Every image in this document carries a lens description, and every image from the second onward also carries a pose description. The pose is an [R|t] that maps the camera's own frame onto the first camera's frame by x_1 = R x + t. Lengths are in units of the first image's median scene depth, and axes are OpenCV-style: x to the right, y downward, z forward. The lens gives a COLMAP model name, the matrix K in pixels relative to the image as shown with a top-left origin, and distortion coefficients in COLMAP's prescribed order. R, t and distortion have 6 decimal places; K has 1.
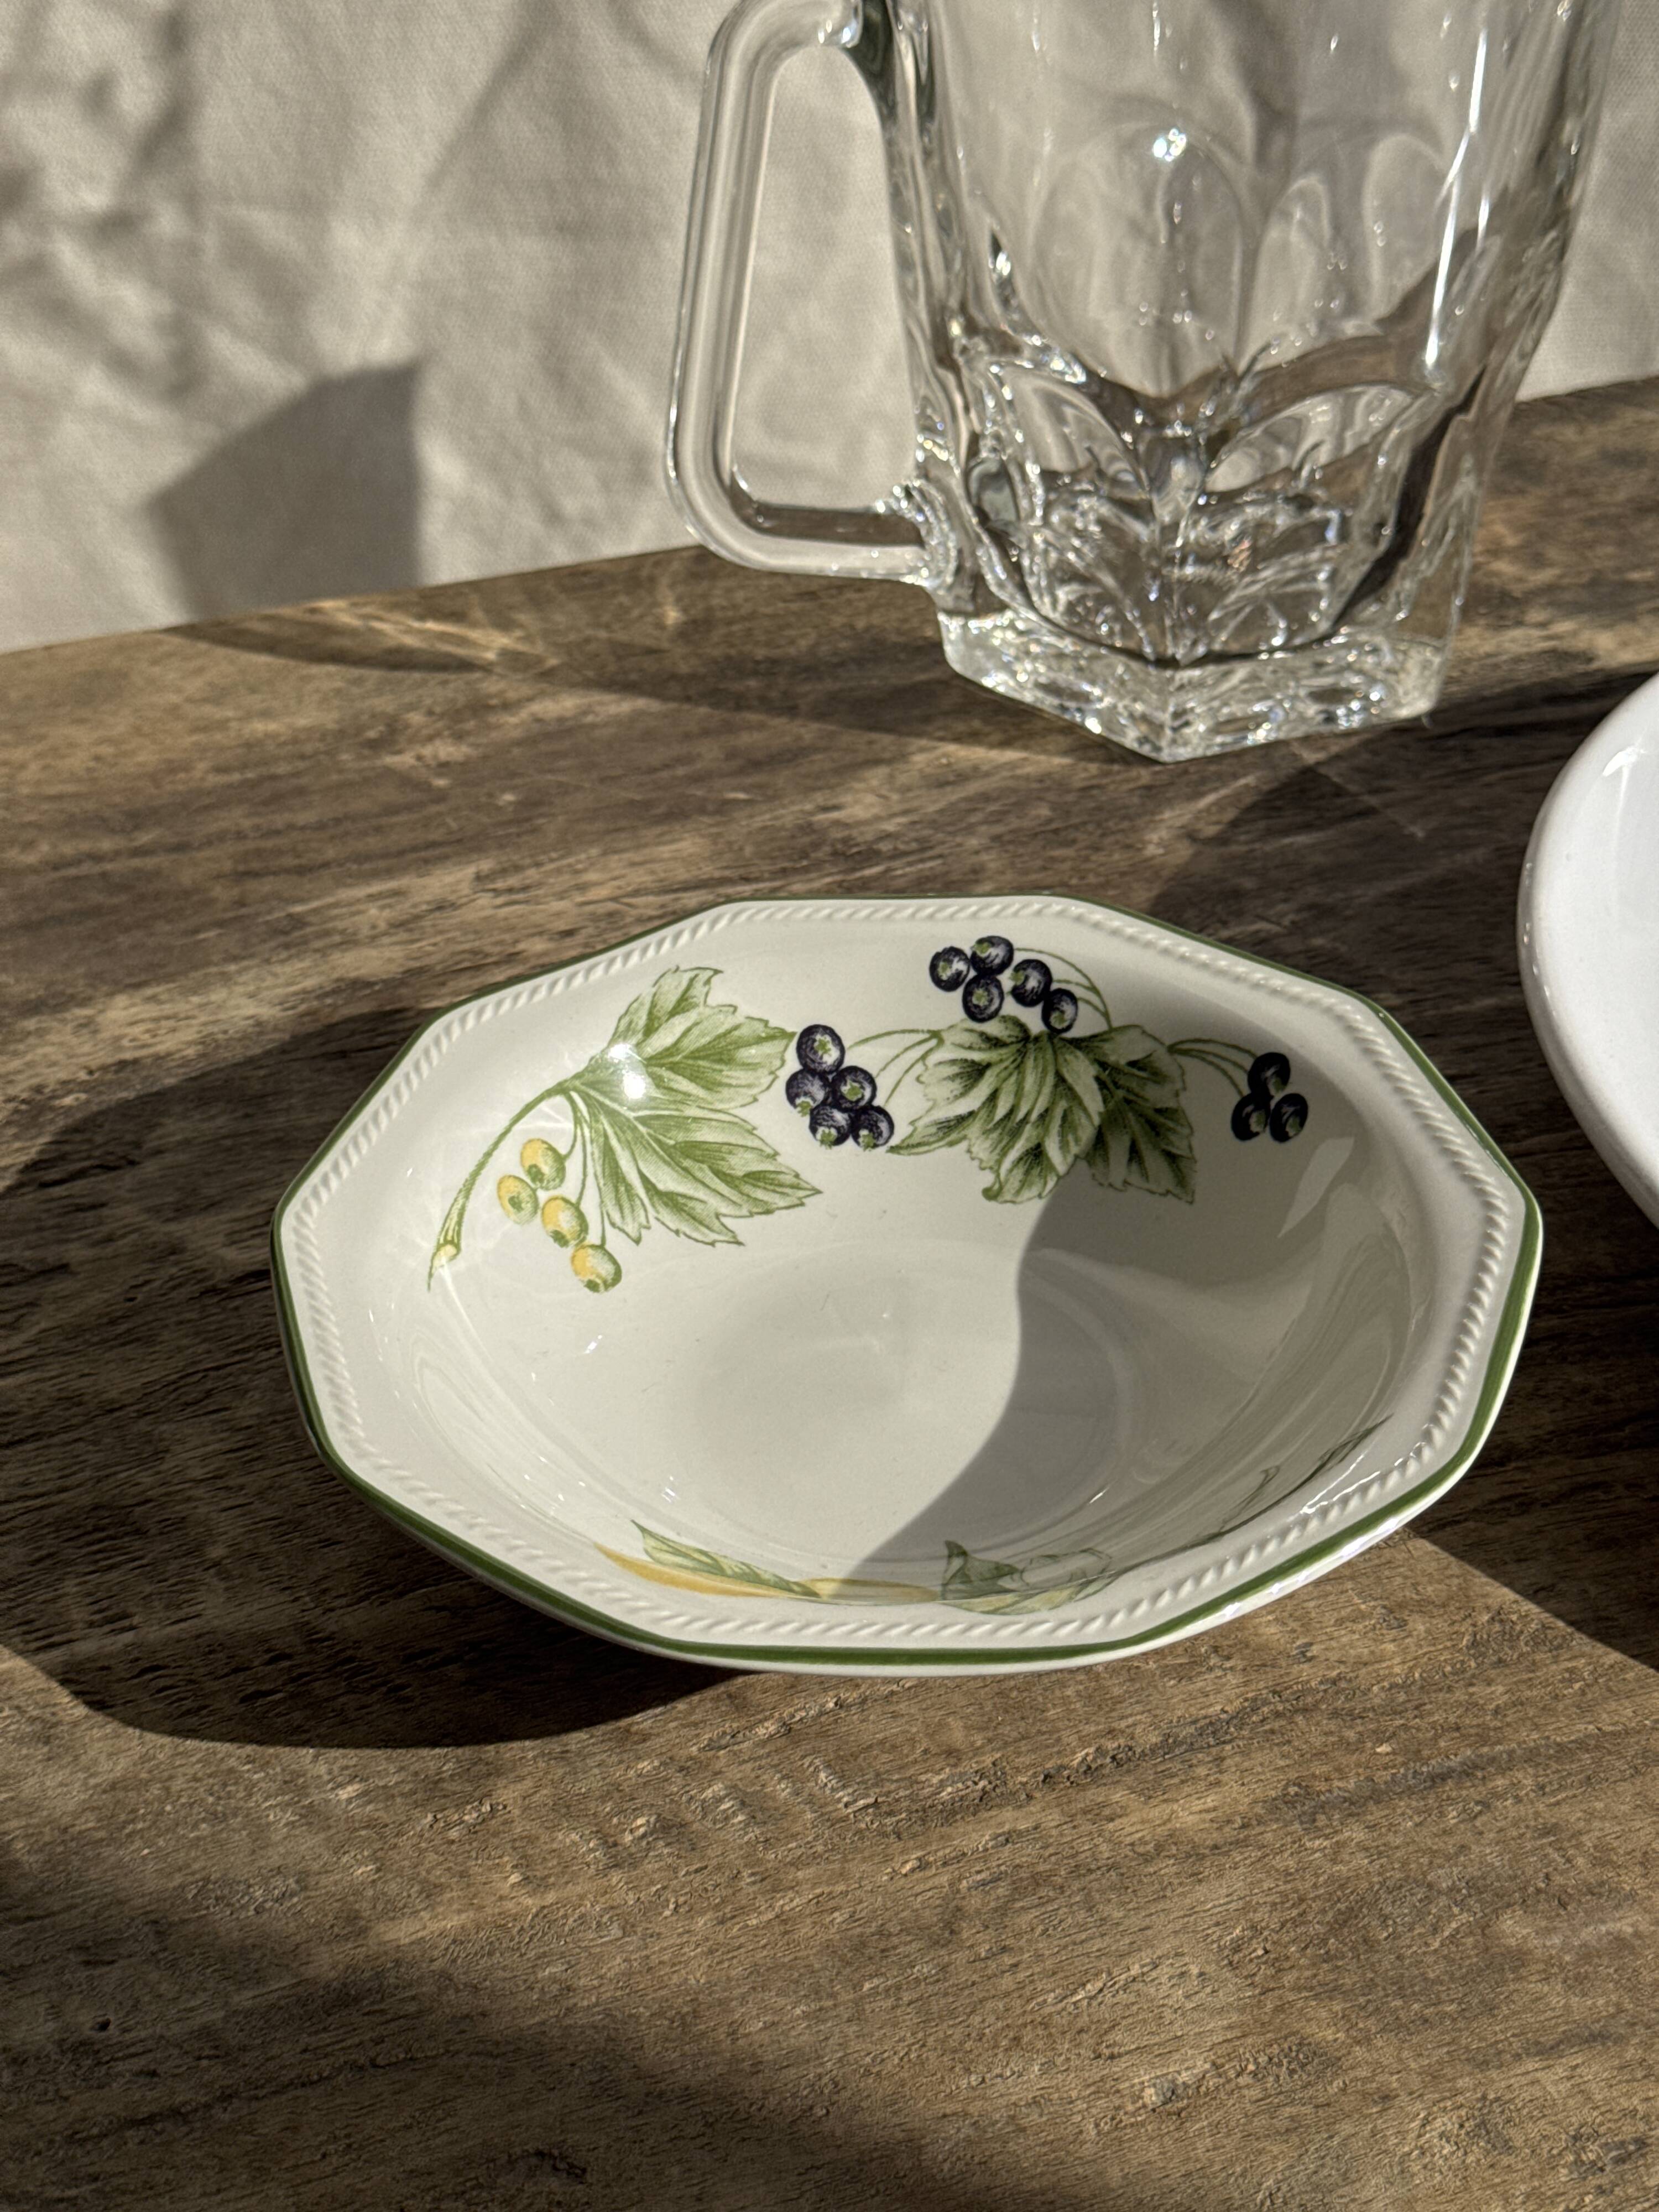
lens RADIAL K [[3110.7, 0, 794.9], [0, 3110.7, 1143.0], [0, 0, 1]] dist [0.186514, -0.452555]
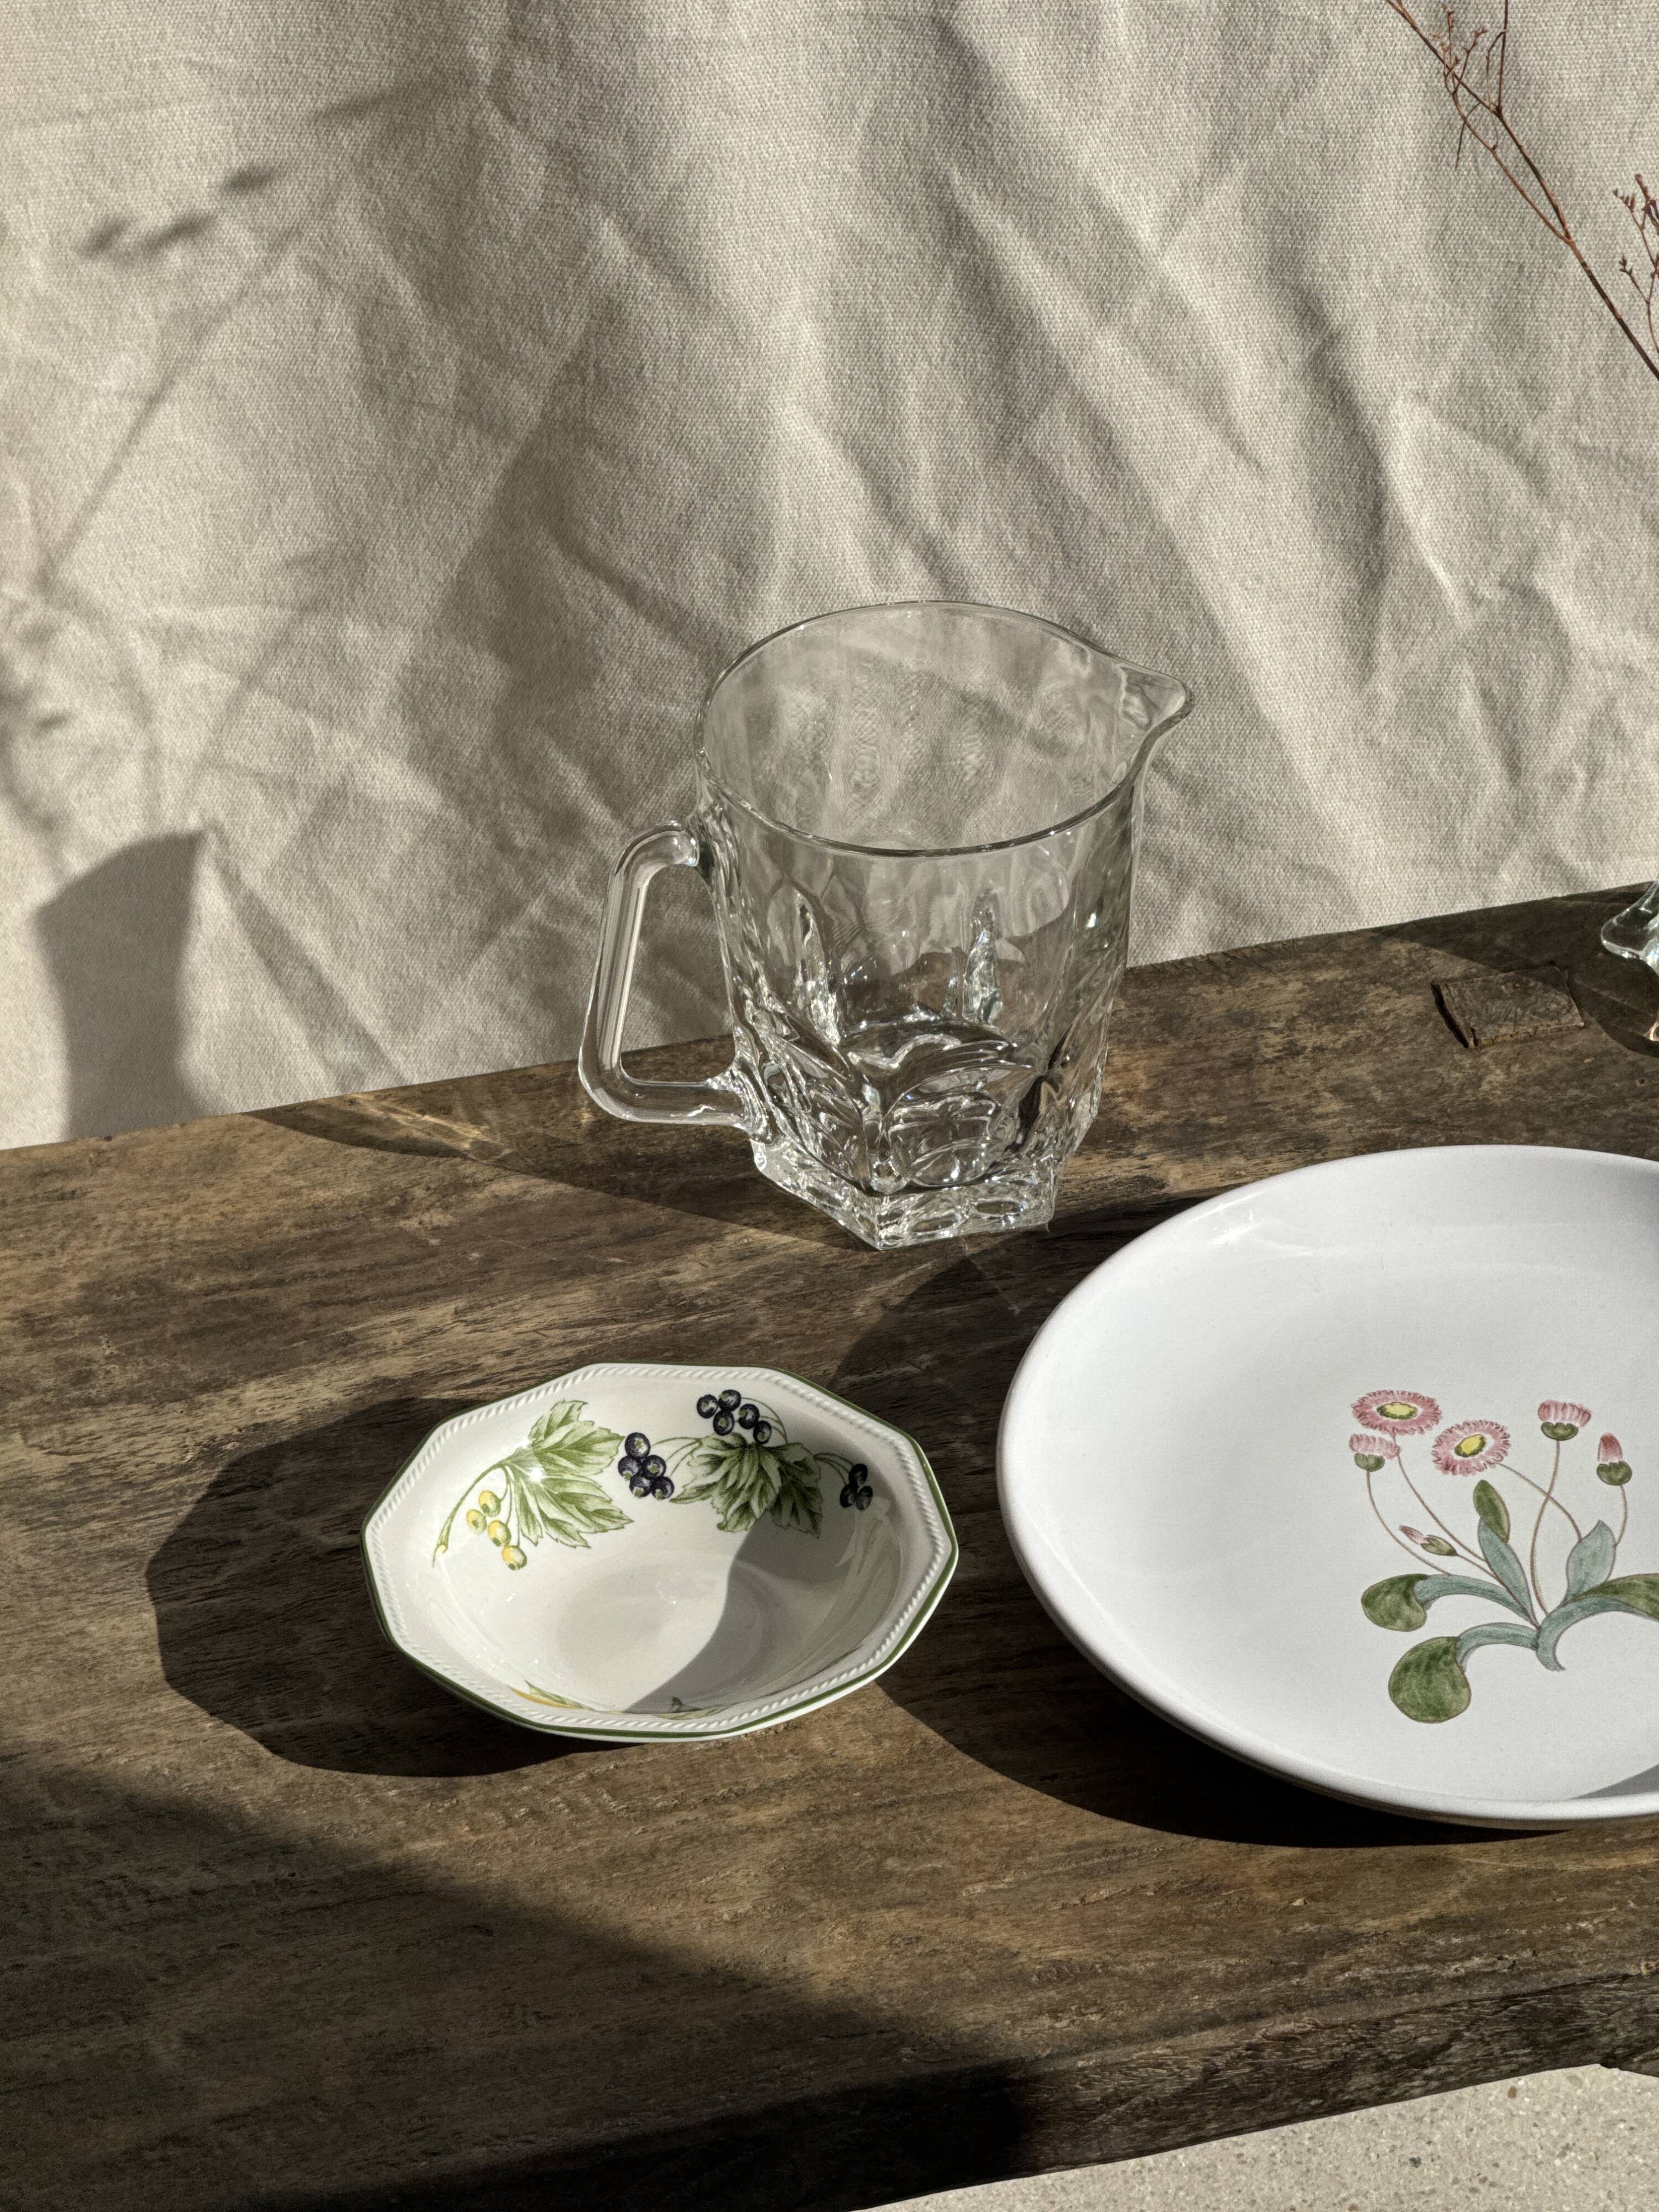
lens RADIAL K [[7724.5, 0, 829.5], [0, 7724.5, 1106.0], [0, 0, 1]] dist [0.134853, 1.124234]
pose [[0.998620, 0.043764, -0.029019, 0.249874], [-0.043563, 0.999023, 0.007502, -0.274159], [0.029319, -0.006228, 0.999551, -3.661880]]
